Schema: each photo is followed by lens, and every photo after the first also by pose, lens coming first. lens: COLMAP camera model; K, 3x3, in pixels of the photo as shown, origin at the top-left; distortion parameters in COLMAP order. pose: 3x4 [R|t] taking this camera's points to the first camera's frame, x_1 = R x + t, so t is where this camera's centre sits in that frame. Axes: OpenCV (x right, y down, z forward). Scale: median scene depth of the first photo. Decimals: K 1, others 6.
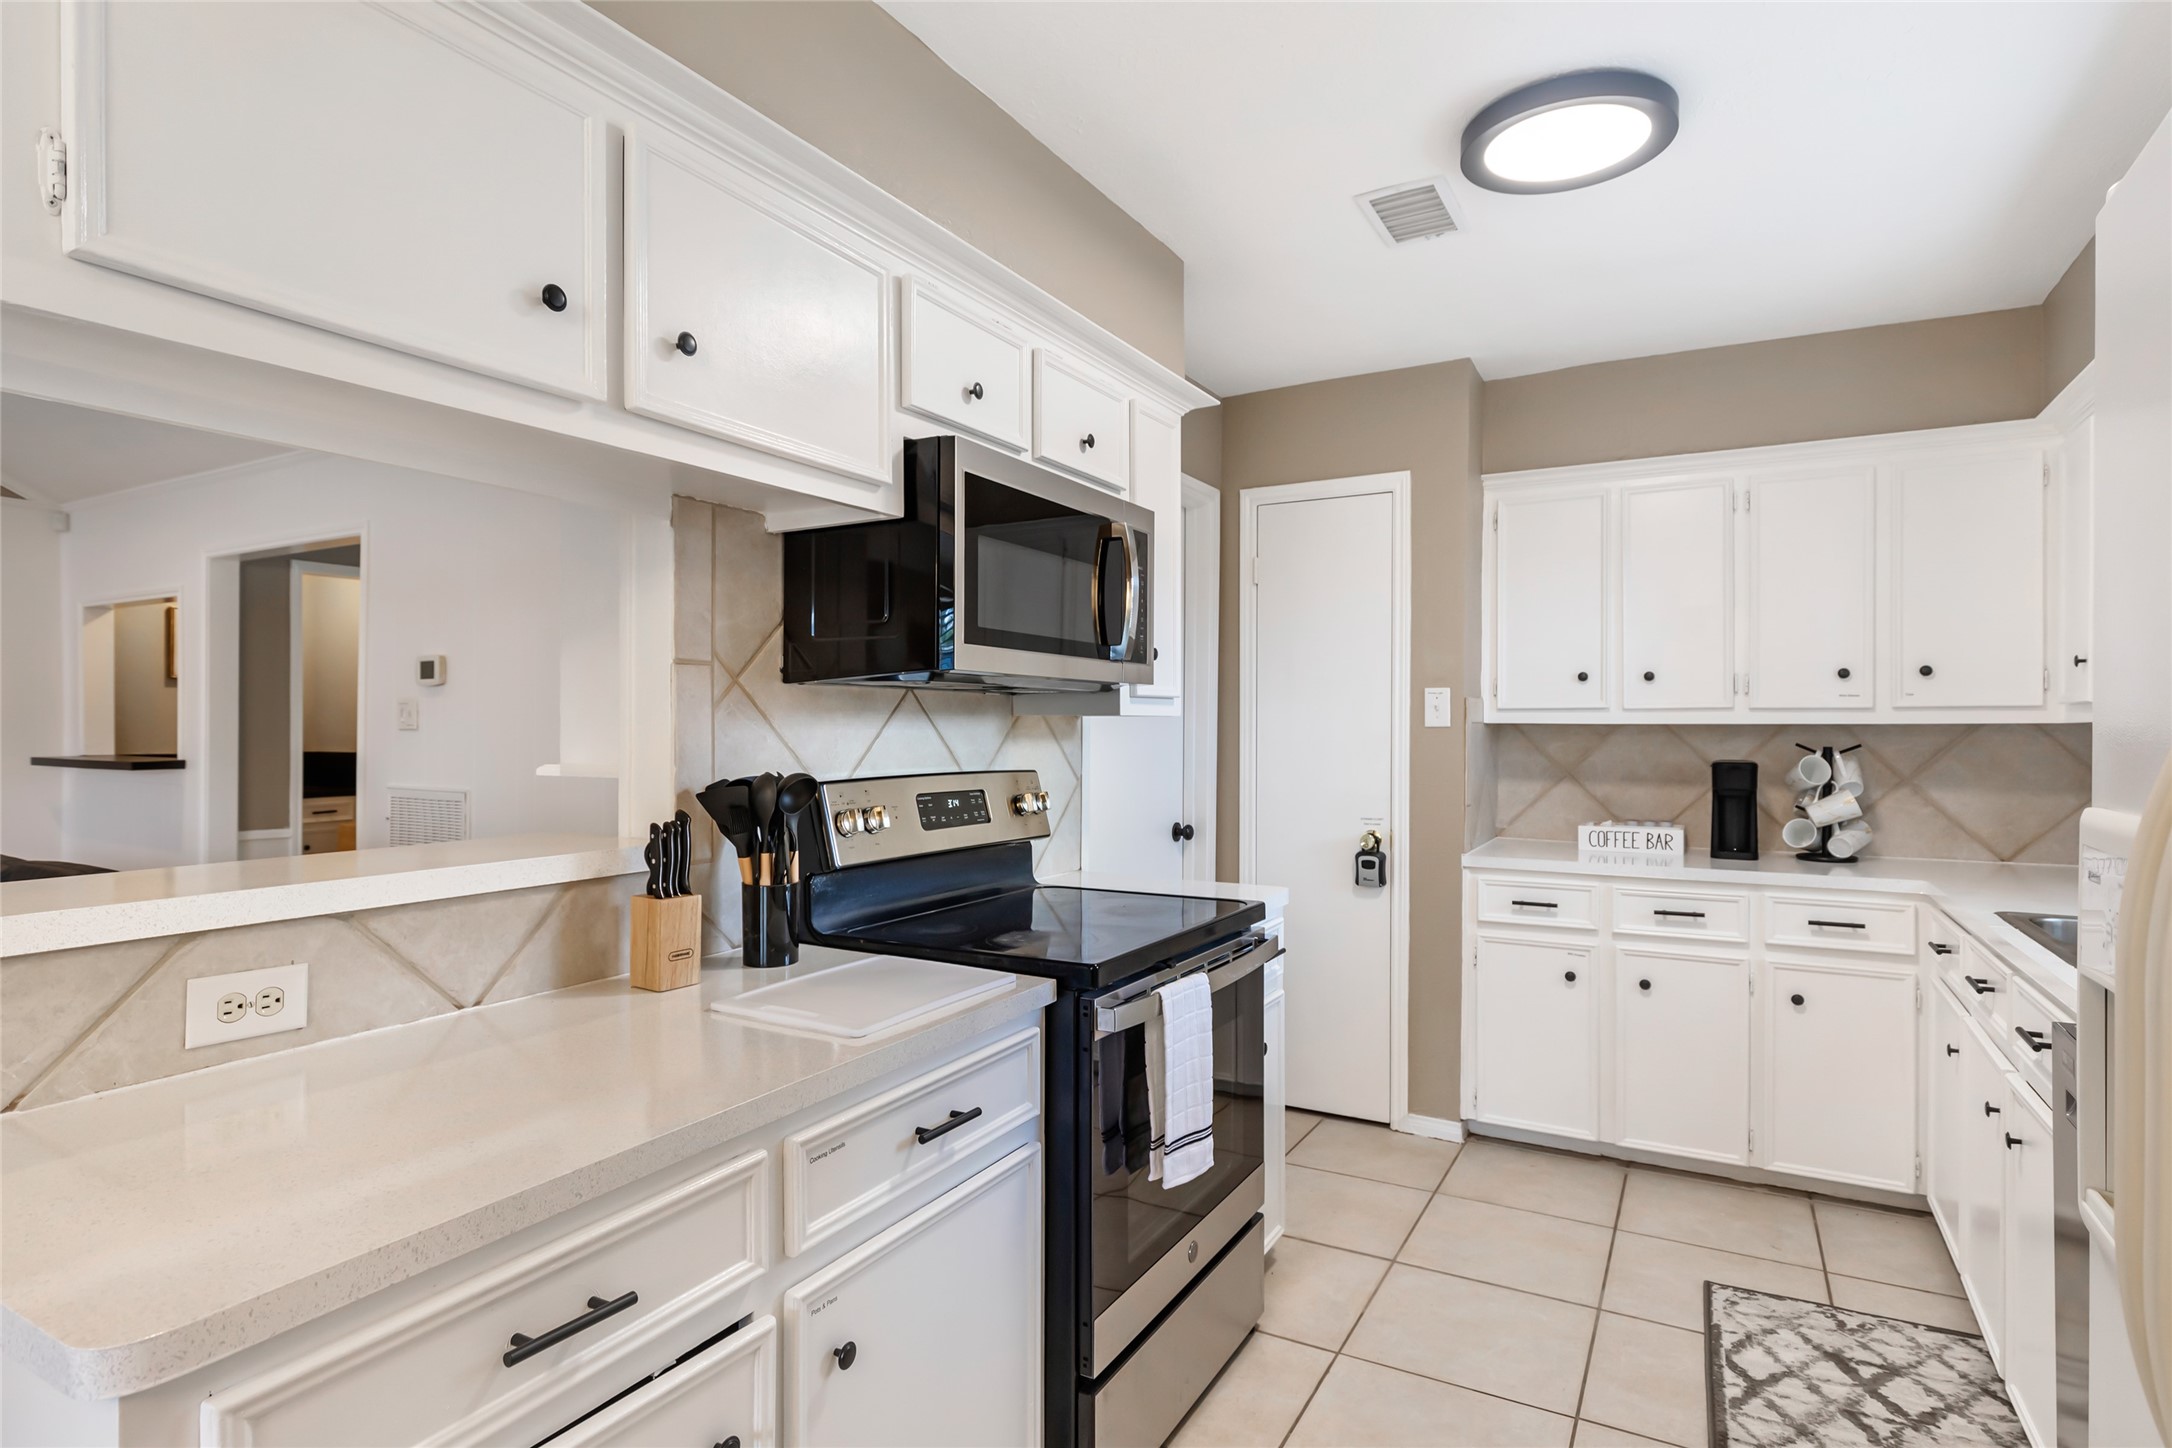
lens RADIAL K [[1082.5, 0, 1077.2], [0, 1082.5, 726.5], [0, 0, 1]] dist [-0.002933, -0.000690]
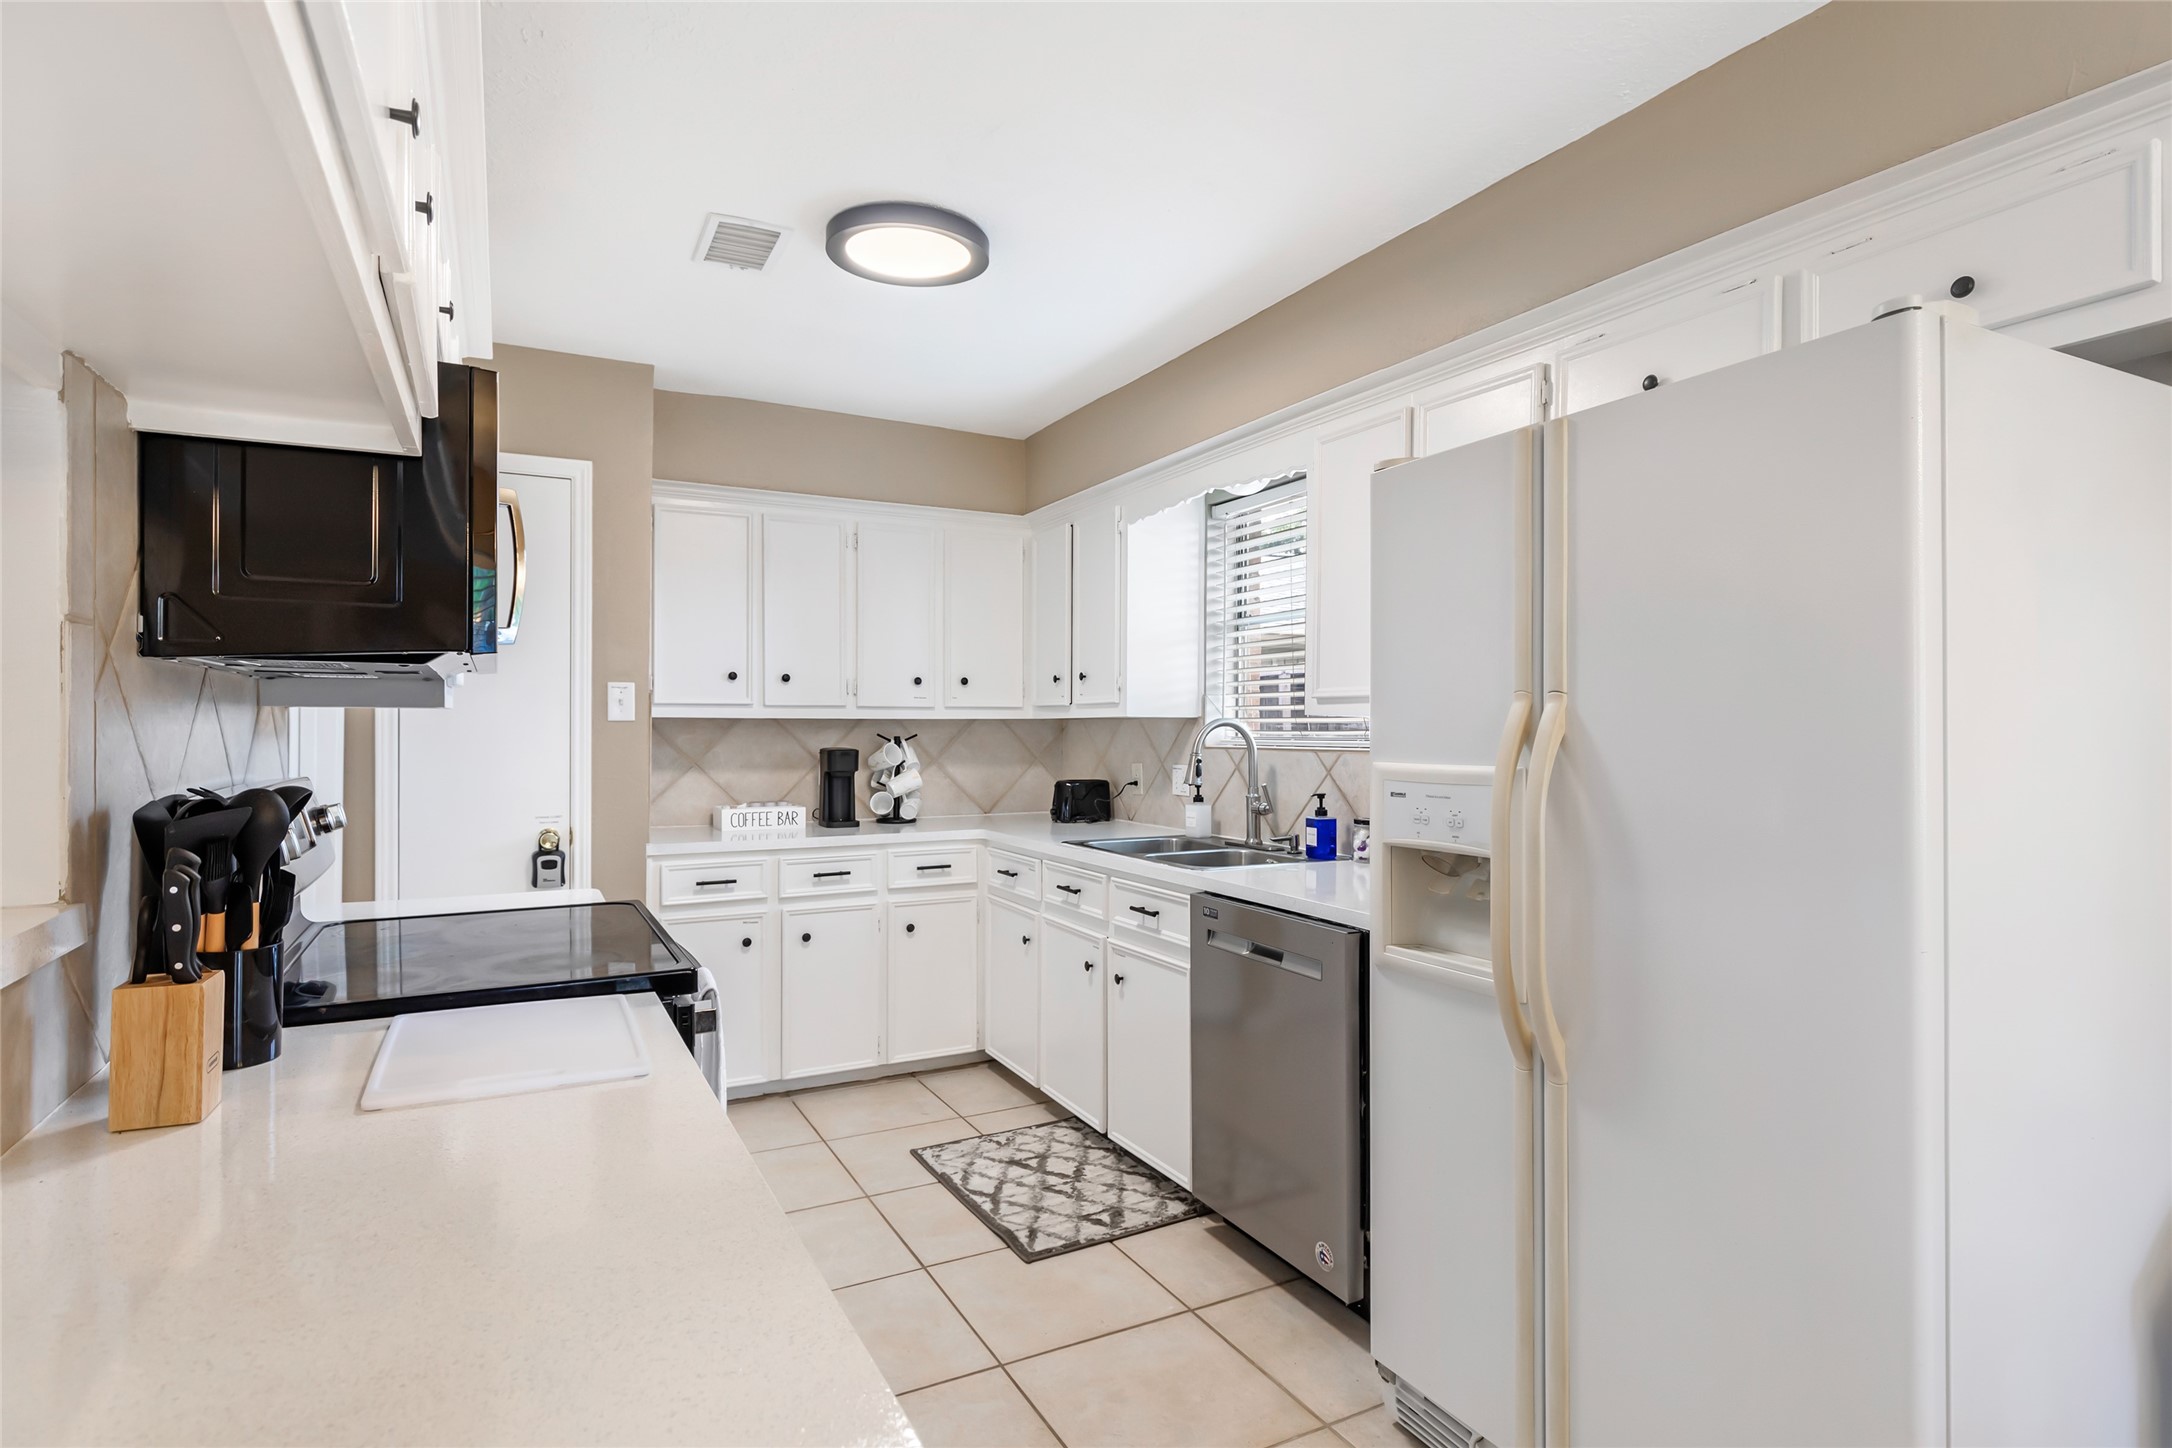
lens RADIAL K [[1082.5, 0, 1077.2], [0, 1082.5, 726.5], [0, 0, 1]] dist [-0.002933, -0.000690]
pose [[0.557355, -0.003230, 0.830268, -0.292926], [-0.002963, 0.999978, 0.005879, -0.001748], [-0.830269, -0.005737, 0.557333, 0.088226]]
